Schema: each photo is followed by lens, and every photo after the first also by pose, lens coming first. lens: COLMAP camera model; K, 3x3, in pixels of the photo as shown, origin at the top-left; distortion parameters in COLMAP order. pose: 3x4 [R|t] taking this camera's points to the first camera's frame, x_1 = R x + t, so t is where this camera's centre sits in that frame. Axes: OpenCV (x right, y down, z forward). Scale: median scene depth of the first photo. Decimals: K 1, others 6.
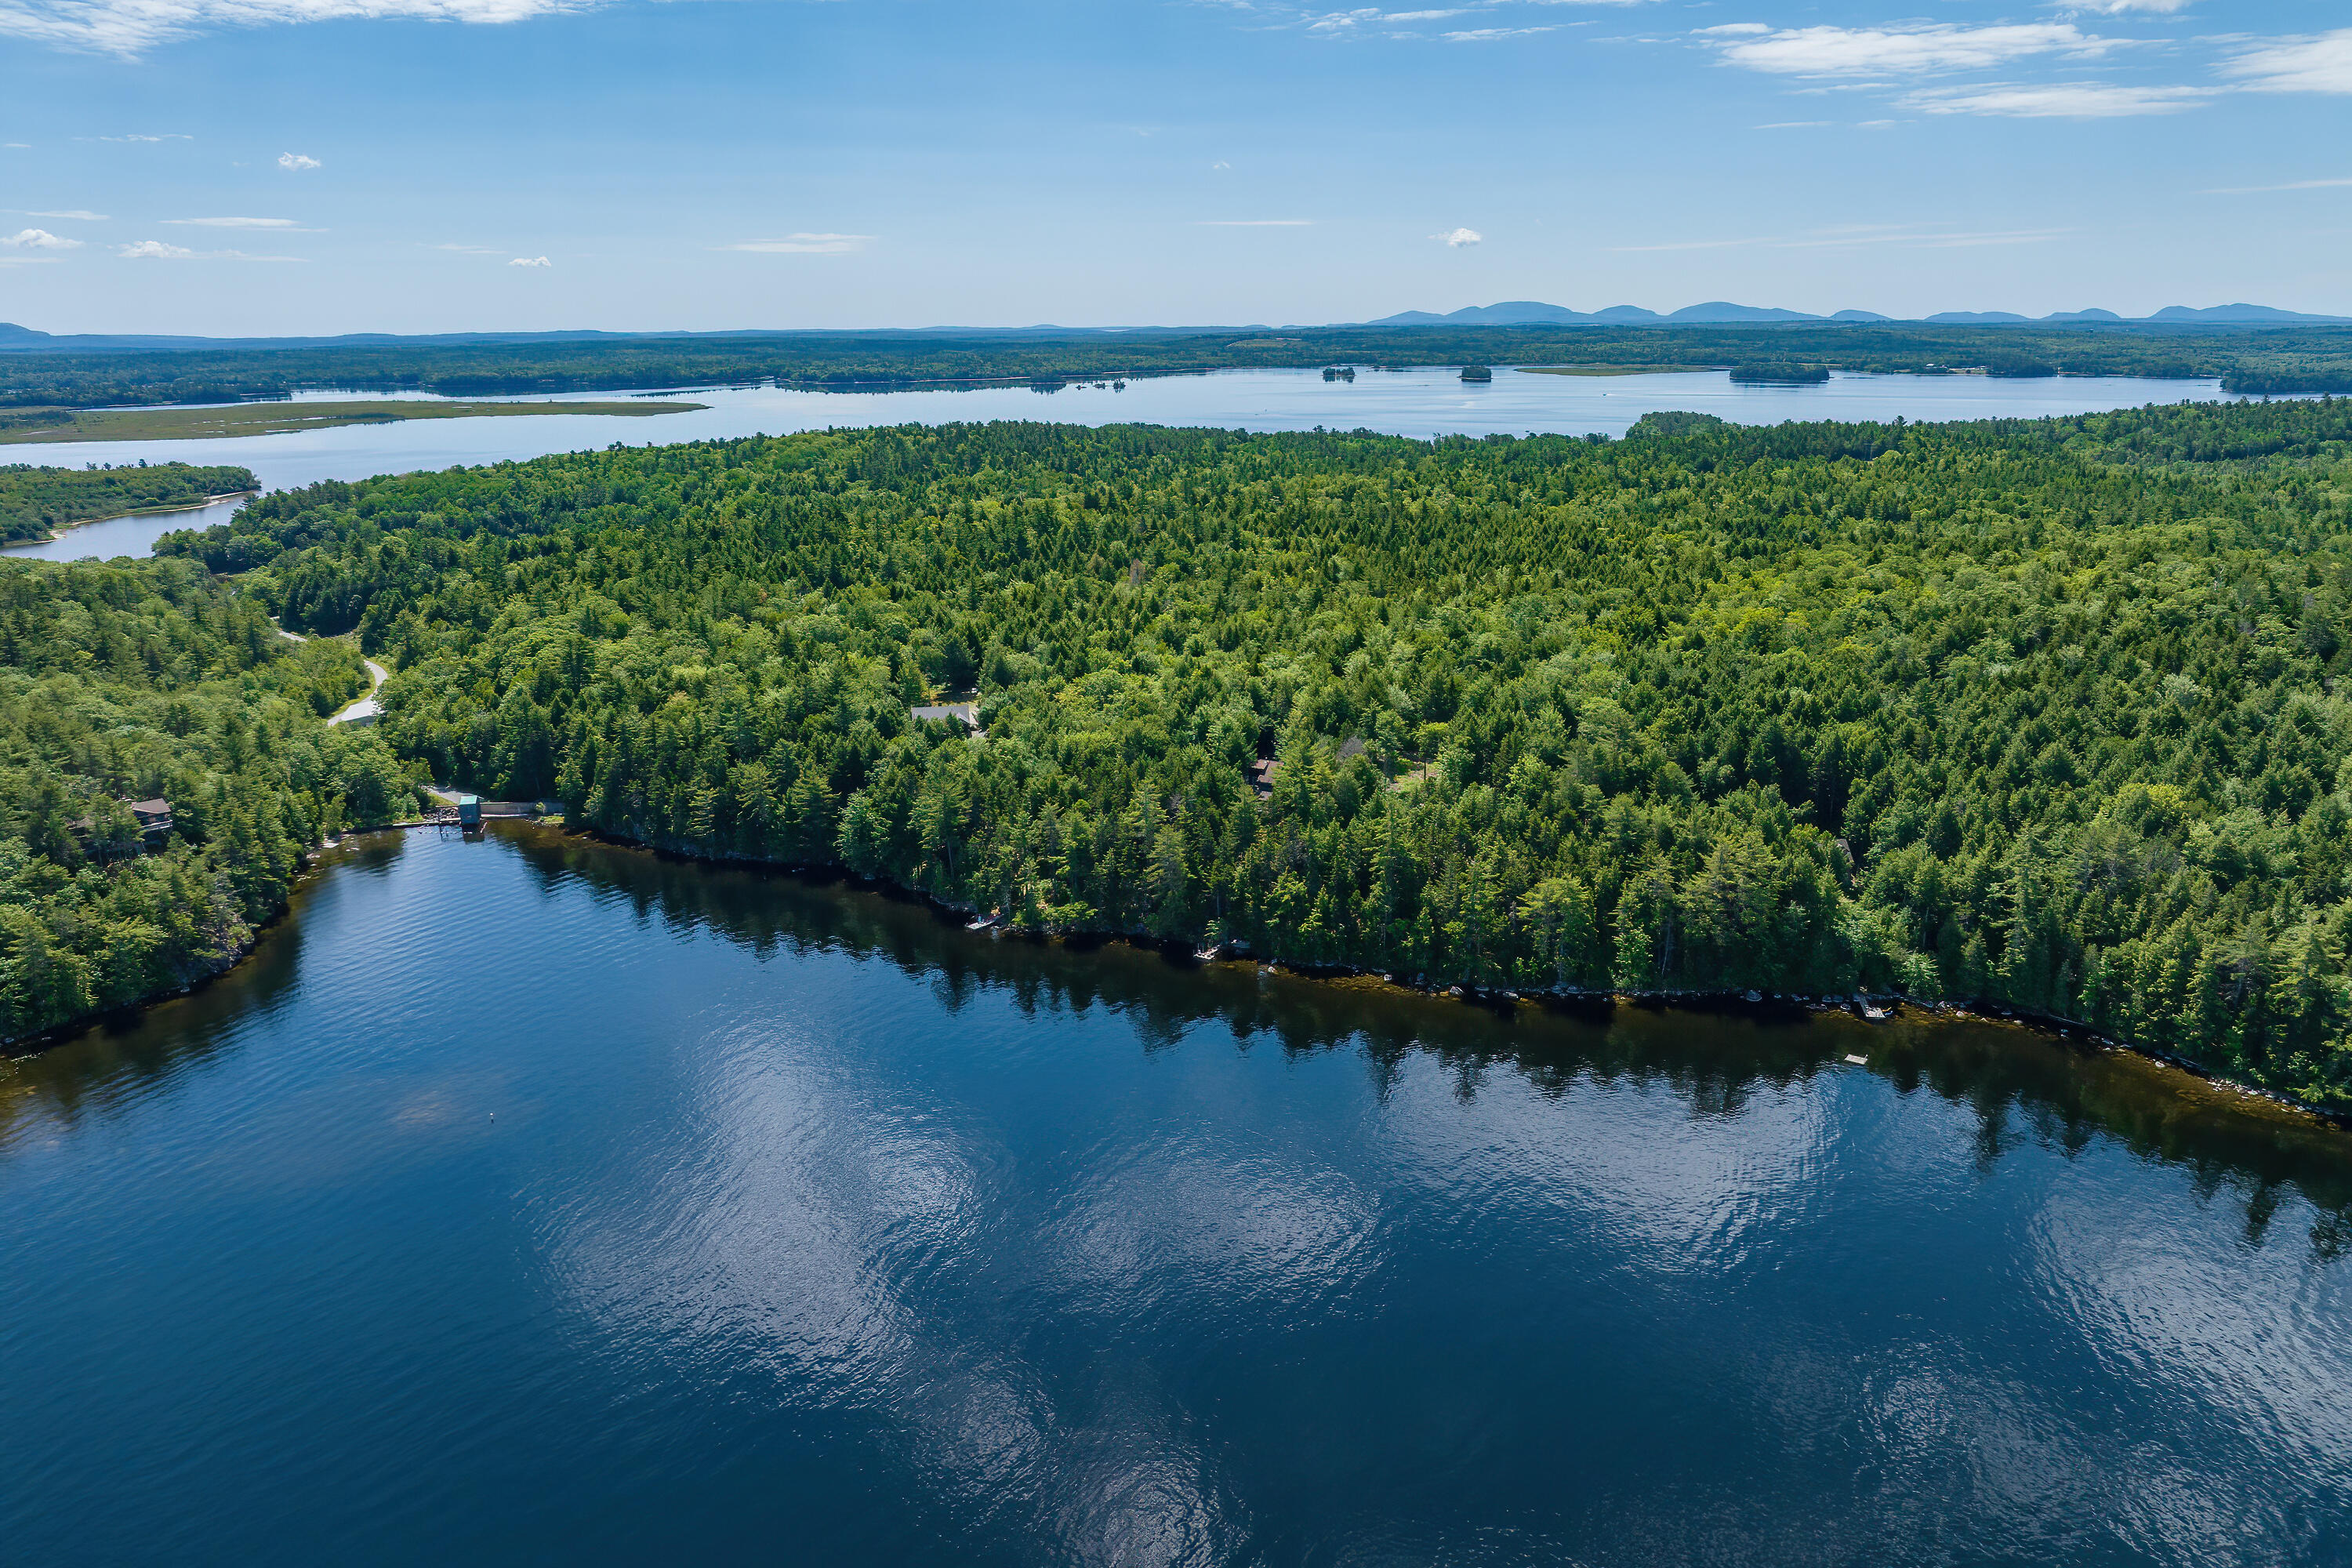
lens RADIAL K [[1624.2, 0, 1176.0], [0, 1624.2, 784.0], [0, 0, 1]] dist [0.000551, -0.000317]
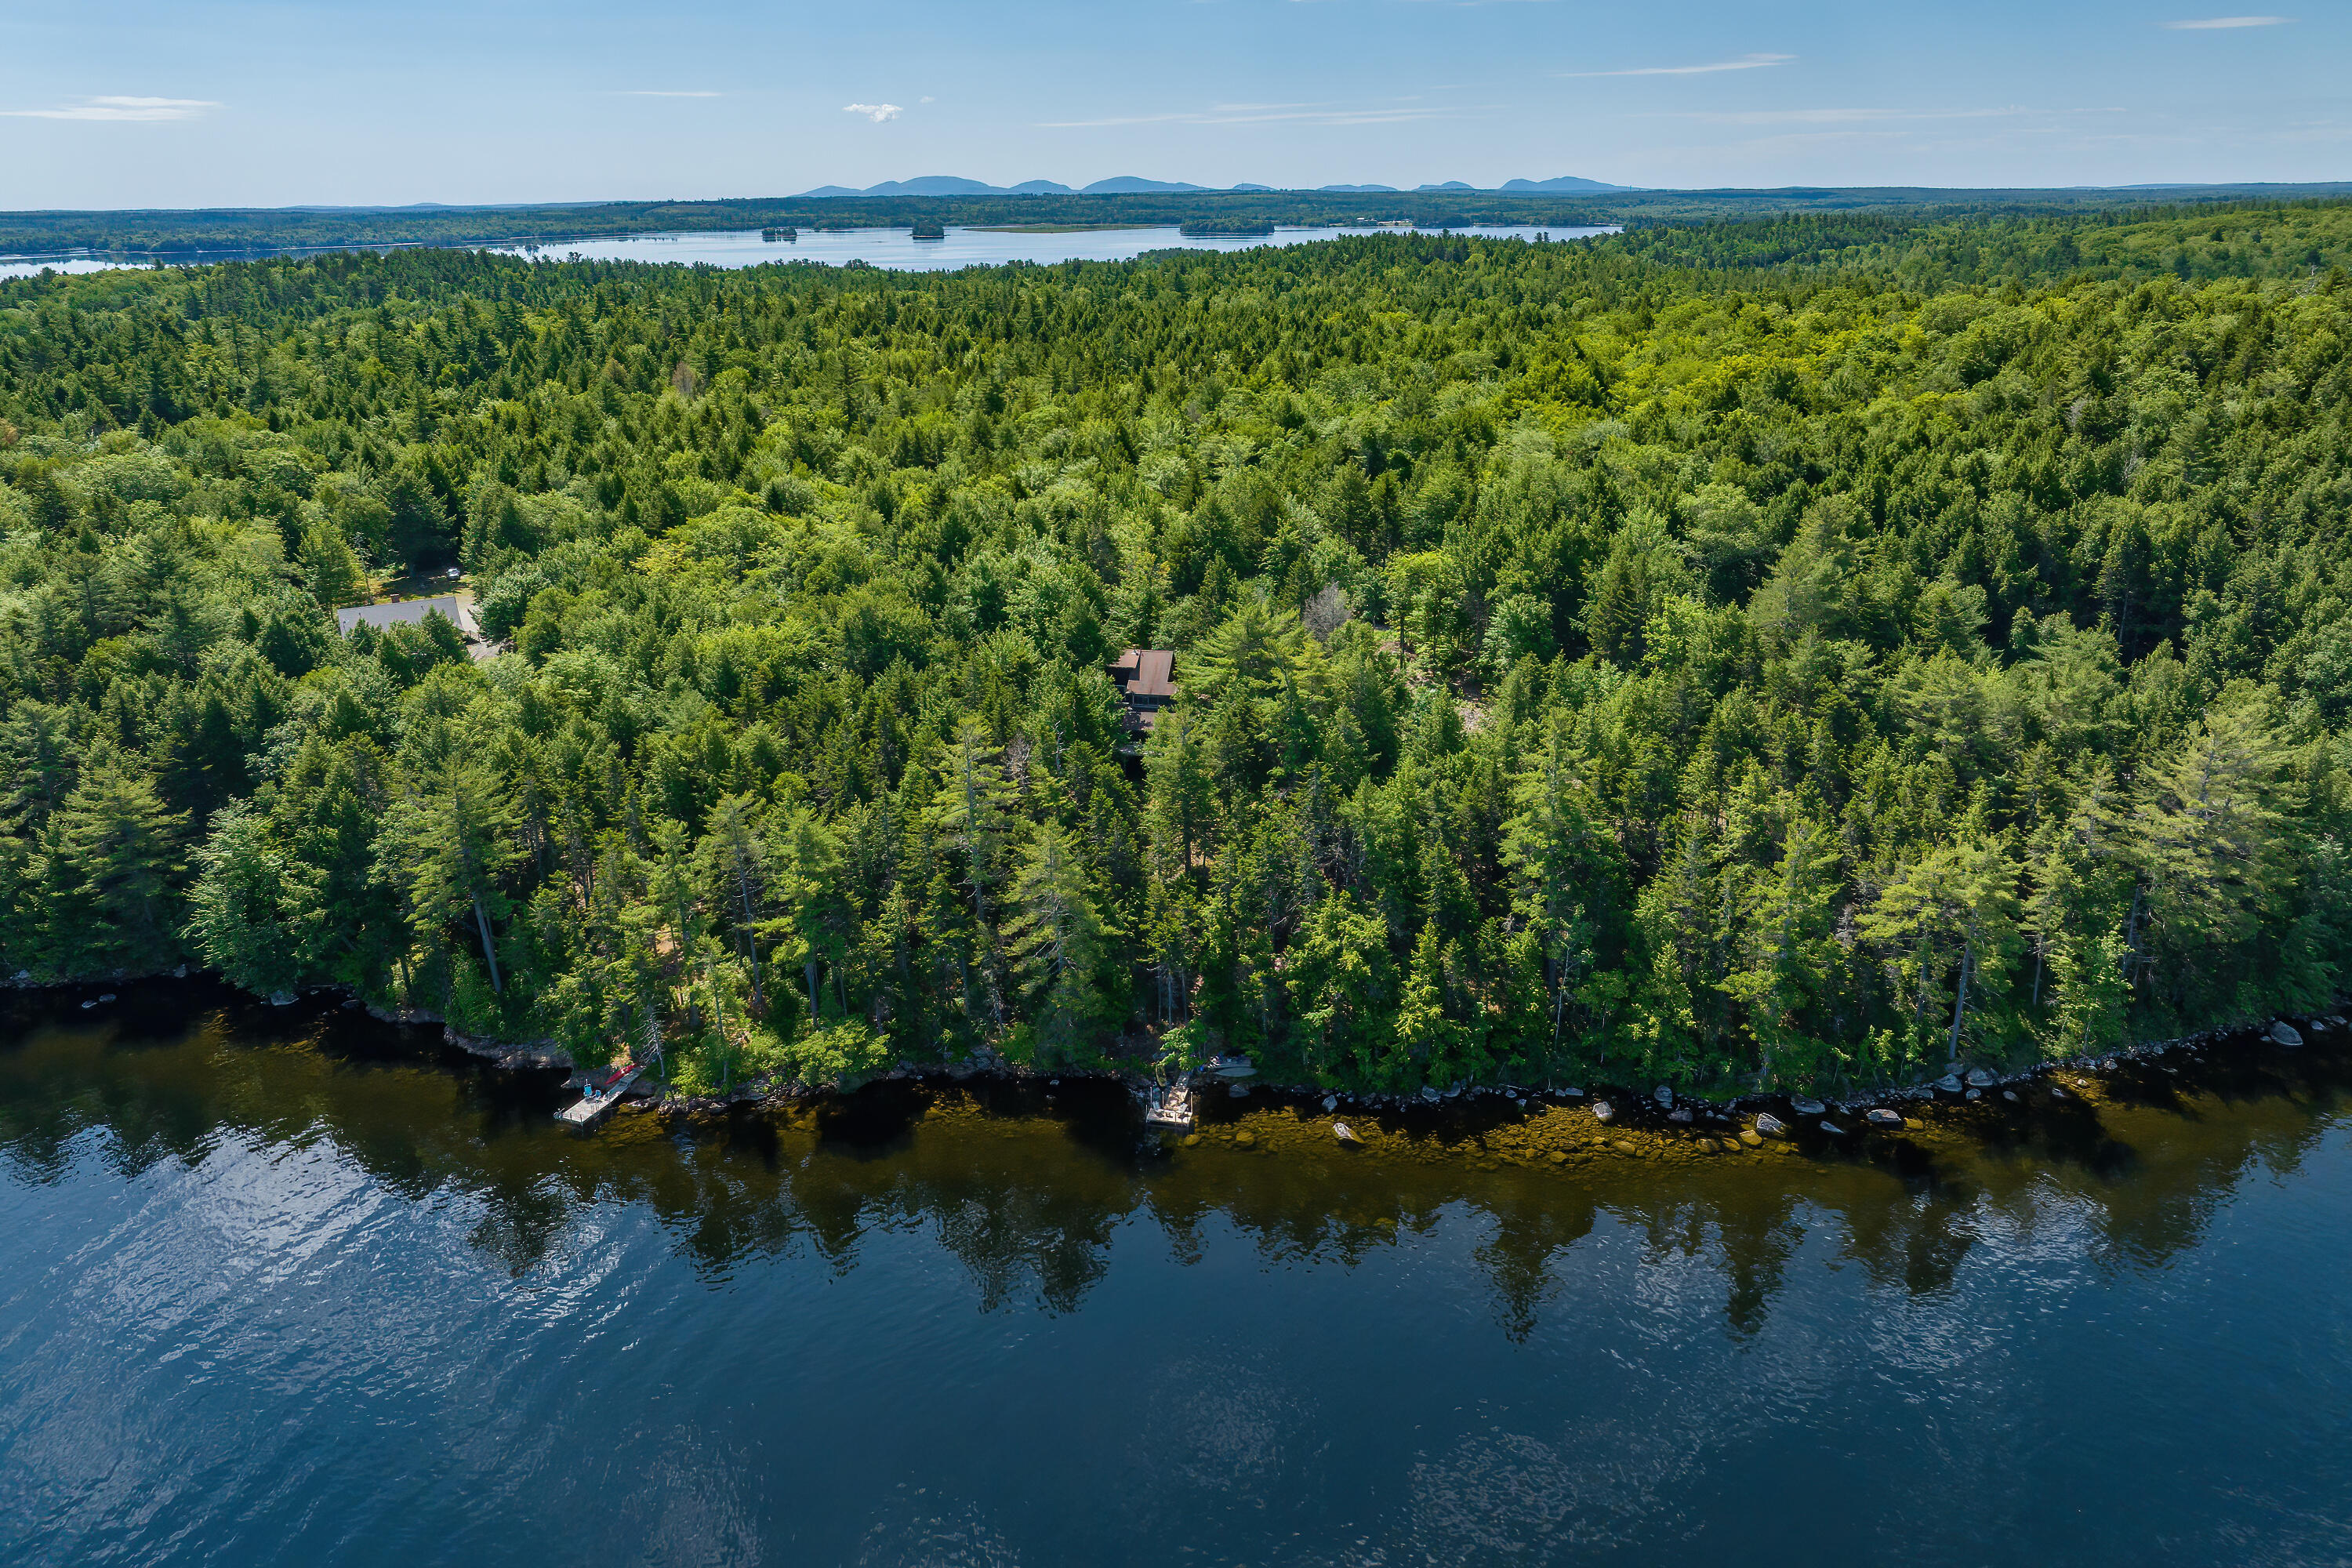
lens RADIAL K [[1655.8, 0, 1175.0], [0, 1655.8, 704.1], [0, 0, 1]] dist [-0.026981, 0.009743]
pose [[0.945405, -0.097819, 0.310872, -0.087601], [0.090168, 0.995166, 0.038928, -0.015748], [-0.313177, -0.008772, 0.949654, 0.482364]]
